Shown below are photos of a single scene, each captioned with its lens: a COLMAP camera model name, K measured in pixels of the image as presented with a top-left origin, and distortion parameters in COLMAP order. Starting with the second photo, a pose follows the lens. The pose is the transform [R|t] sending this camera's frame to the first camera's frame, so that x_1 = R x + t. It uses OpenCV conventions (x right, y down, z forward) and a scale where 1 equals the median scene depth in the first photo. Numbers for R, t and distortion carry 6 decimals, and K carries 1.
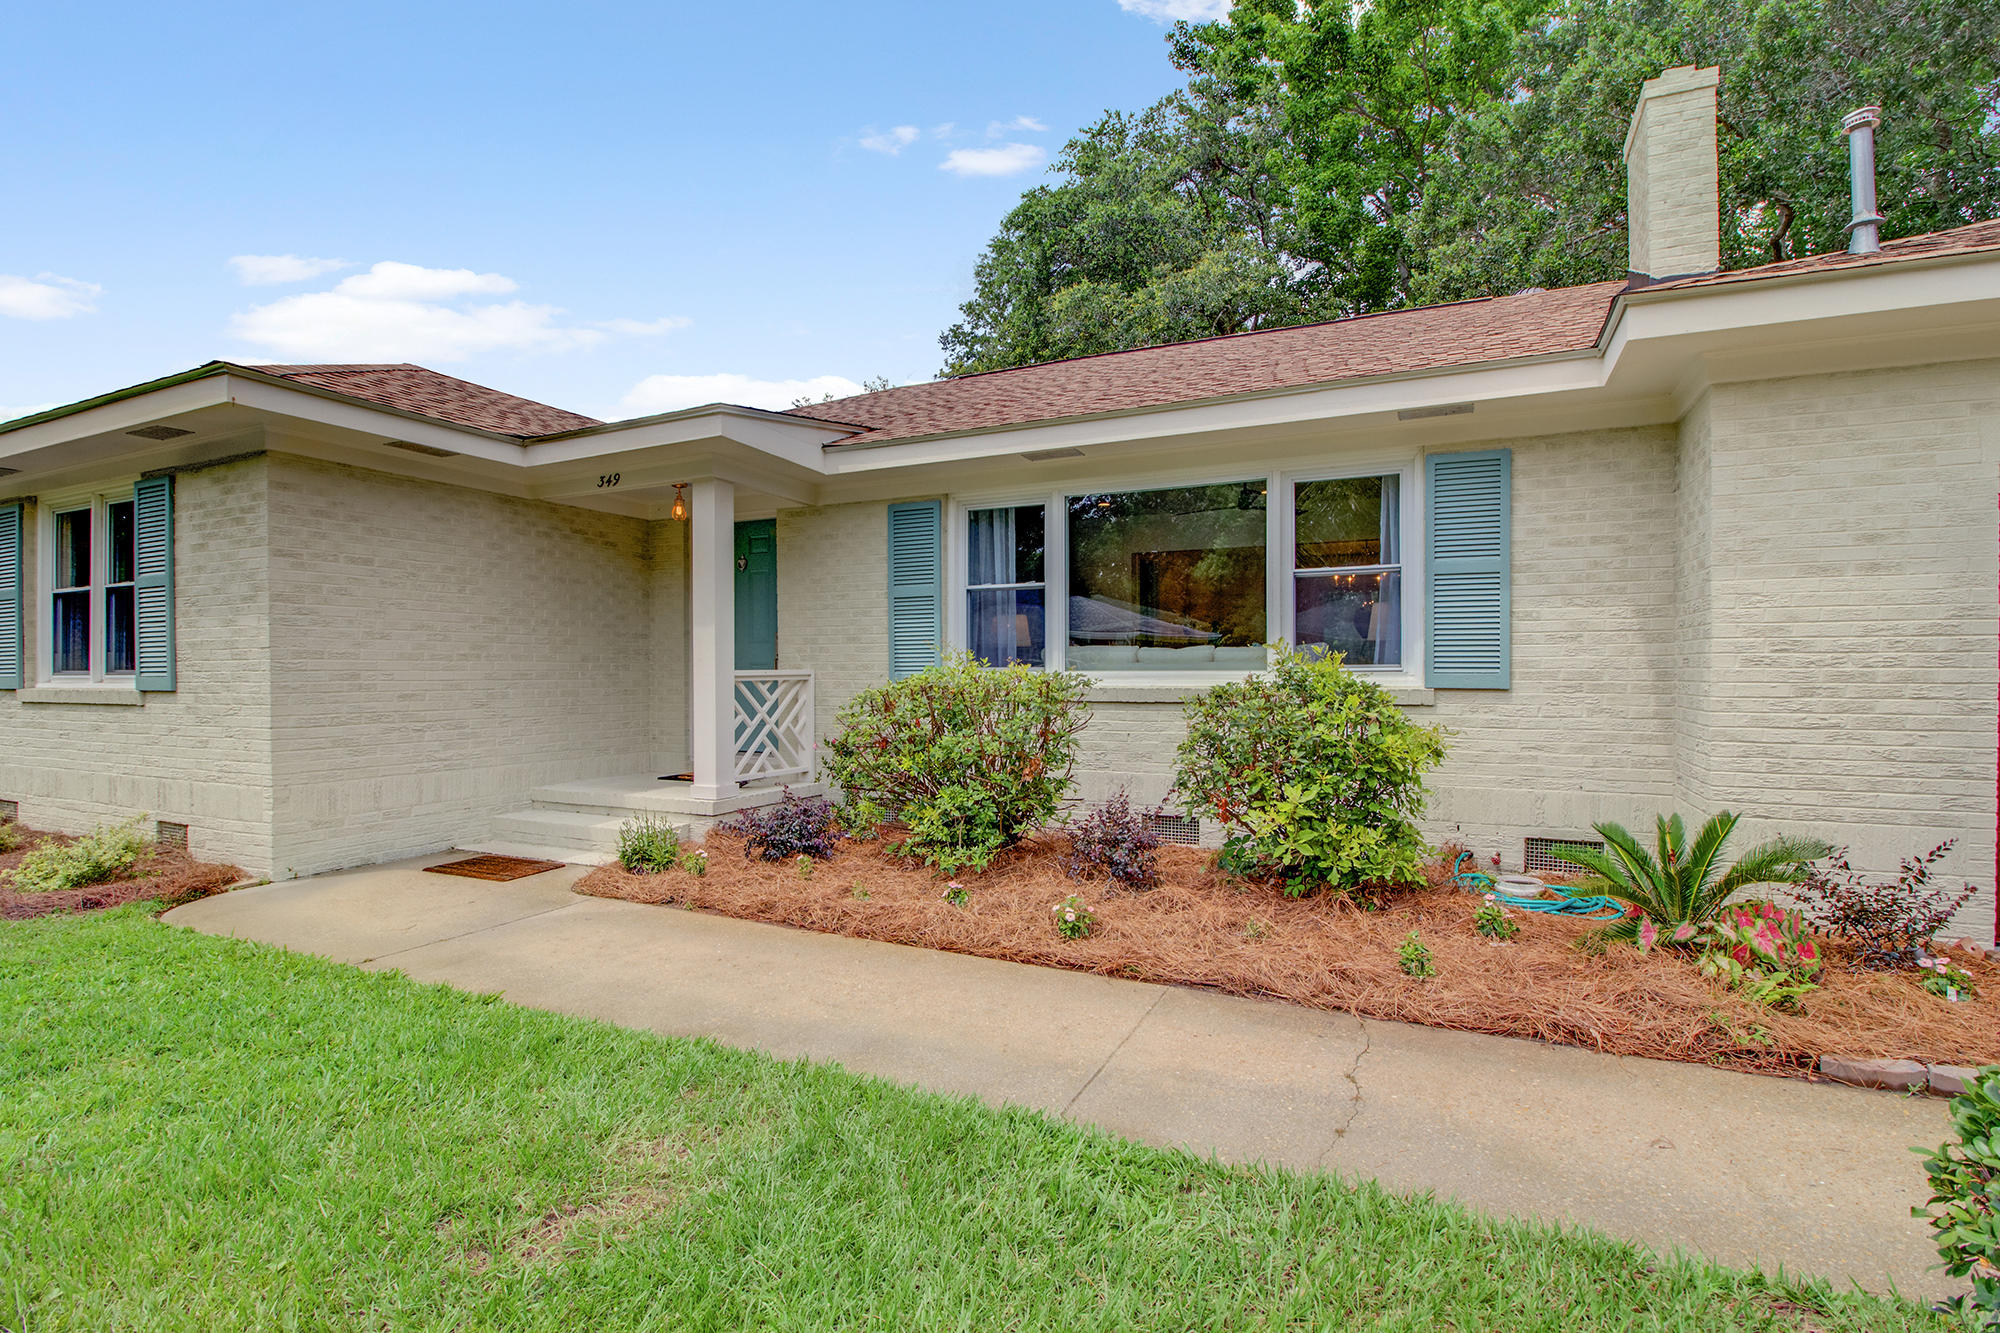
lens RADIAL K [[929.4, 0, 1016.3], [0, 929.4, 669.3], [0, 0, 1]] dist [-0.005075, -0.003143]
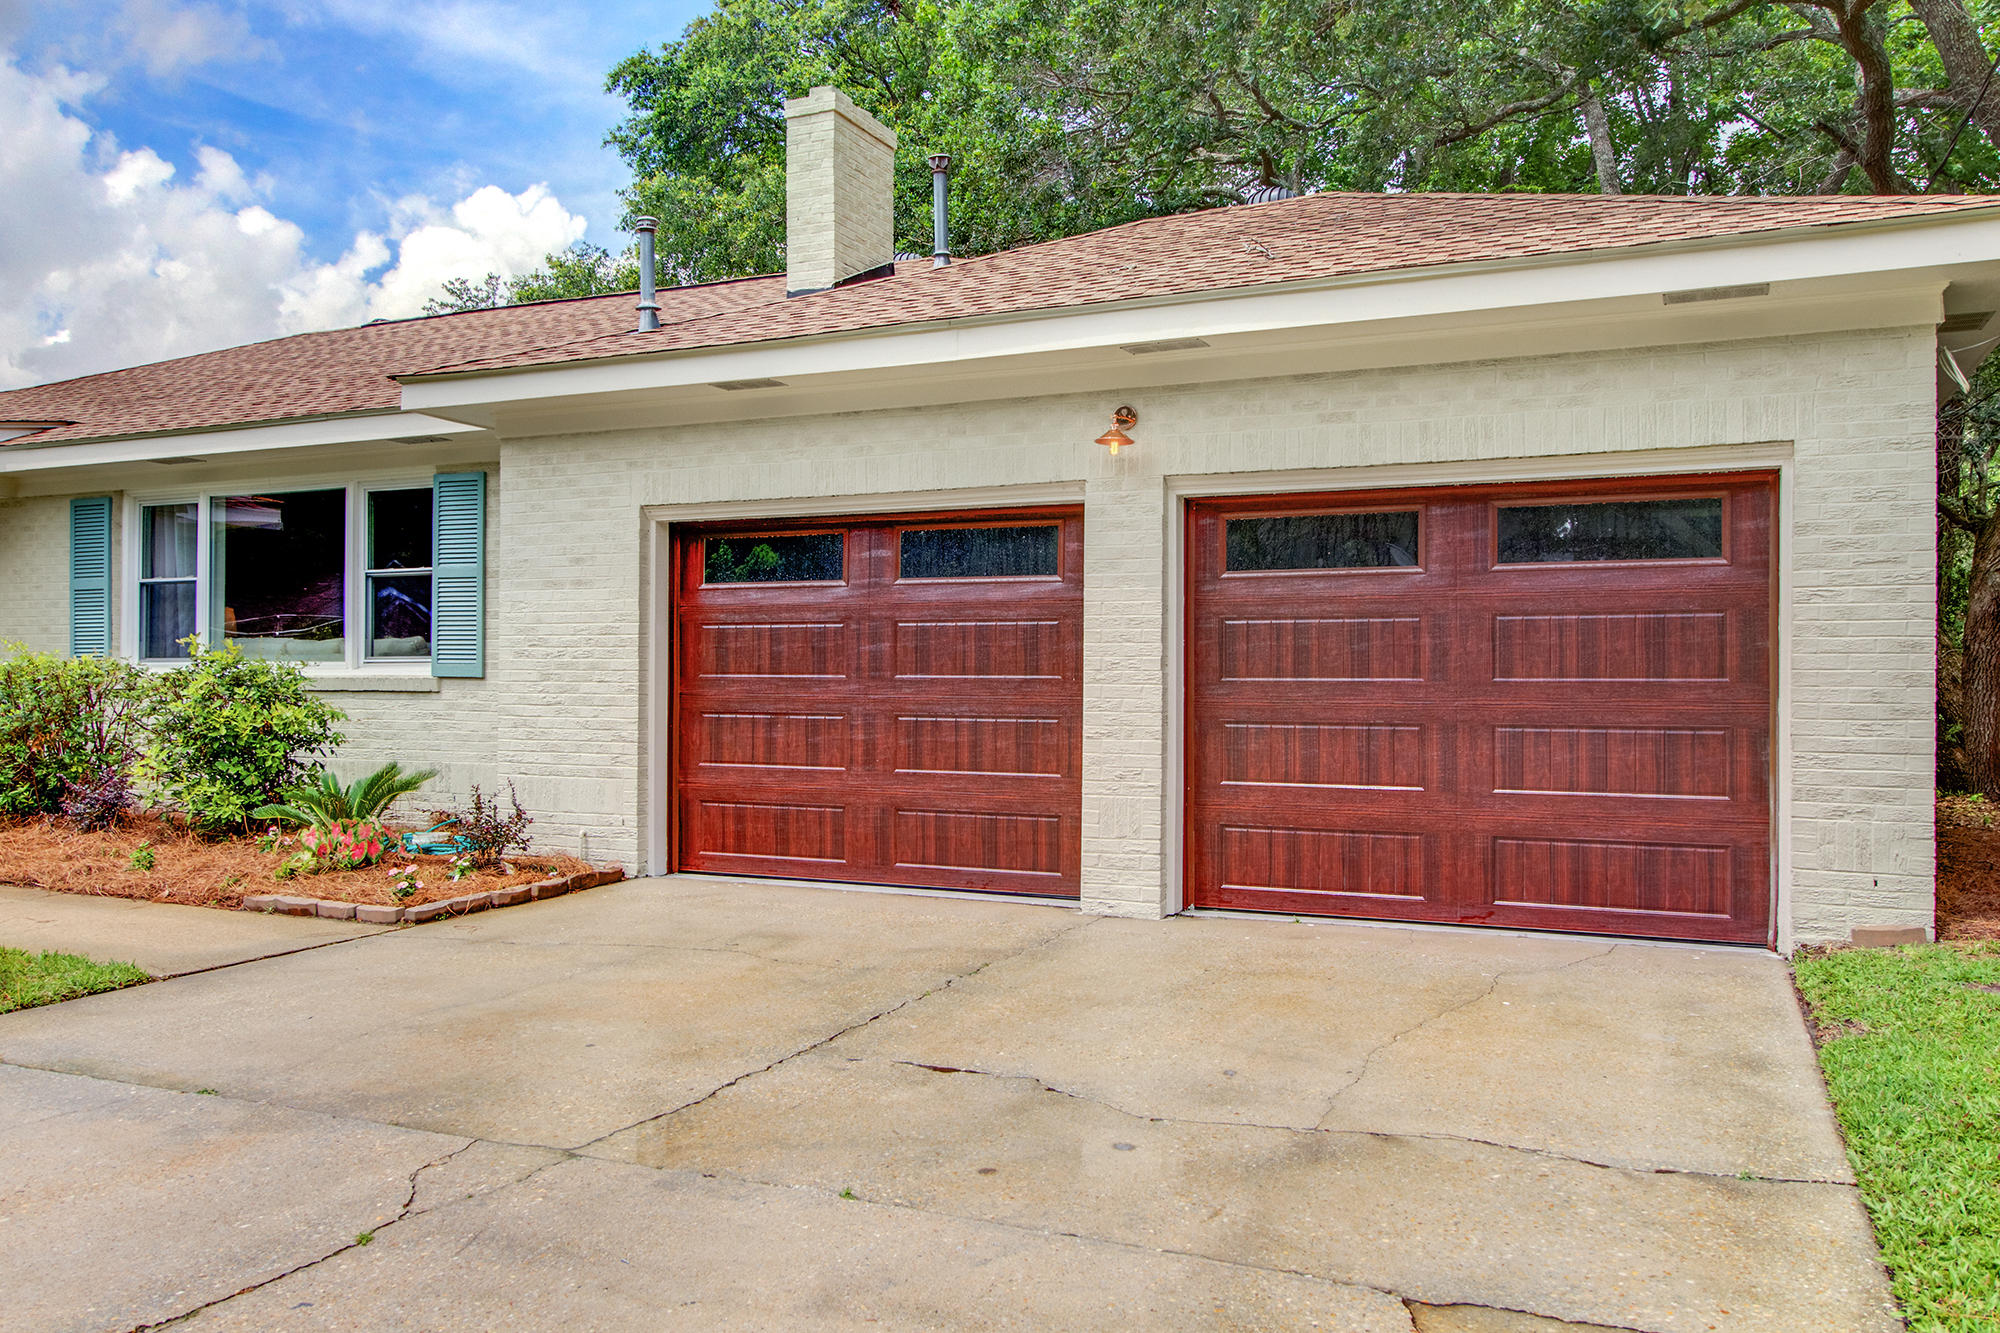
lens RADIAL K [[1496.1, 0, 997.4], [0, 1496.1, 667.5], [0, 0, 1]] dist [0.027571, 0.001329]
pose [[0.999972, 0.006461, -0.003880, 1.121388], [-0.006482, 0.999964, -0.005437, 0.013708], [0.003844, 0.005462, 0.999978, -0.836979]]
